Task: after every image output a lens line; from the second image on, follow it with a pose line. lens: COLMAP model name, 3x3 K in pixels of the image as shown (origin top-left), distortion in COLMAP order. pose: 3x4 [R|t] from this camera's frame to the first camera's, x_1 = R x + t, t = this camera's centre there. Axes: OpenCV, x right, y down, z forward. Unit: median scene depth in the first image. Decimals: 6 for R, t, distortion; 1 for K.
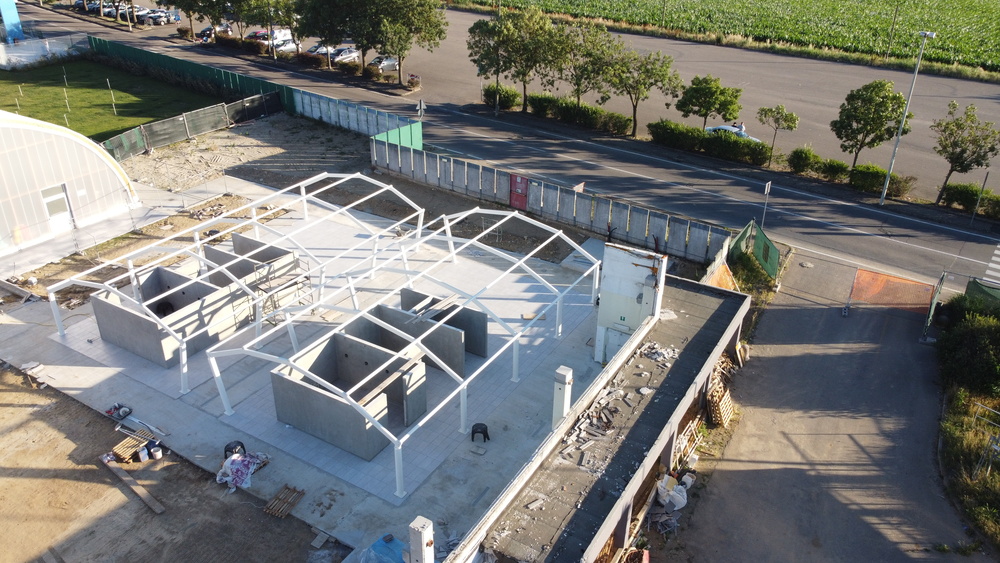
lens RADIAL K [[757.9, 0, 492.5], [0, 757.9, 278.7], [0, 0, 1]] dist [0.011387, -0.015978]
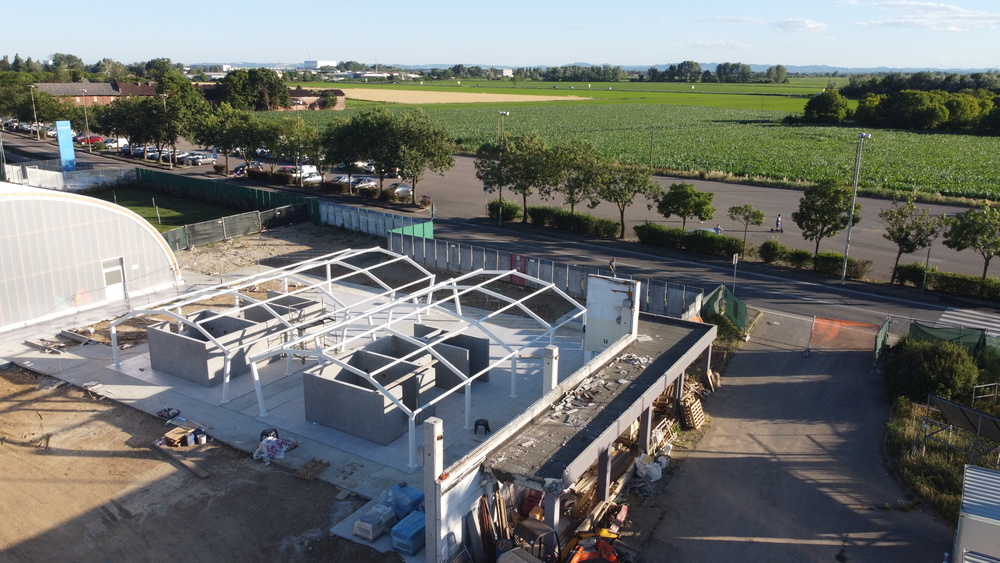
lens RADIAL K [[757.9, 0, 492.6], [0, 757.9, 278.3], [0, 0, 1]] dist [0.011387, -0.015978]
pose [[0.999969, 0.001068, -0.007821, 0.006685], [-0.002698, 0.977349, -0.211618, 0.179099], [0.007418, 0.211632, 0.977321, -0.135526]]
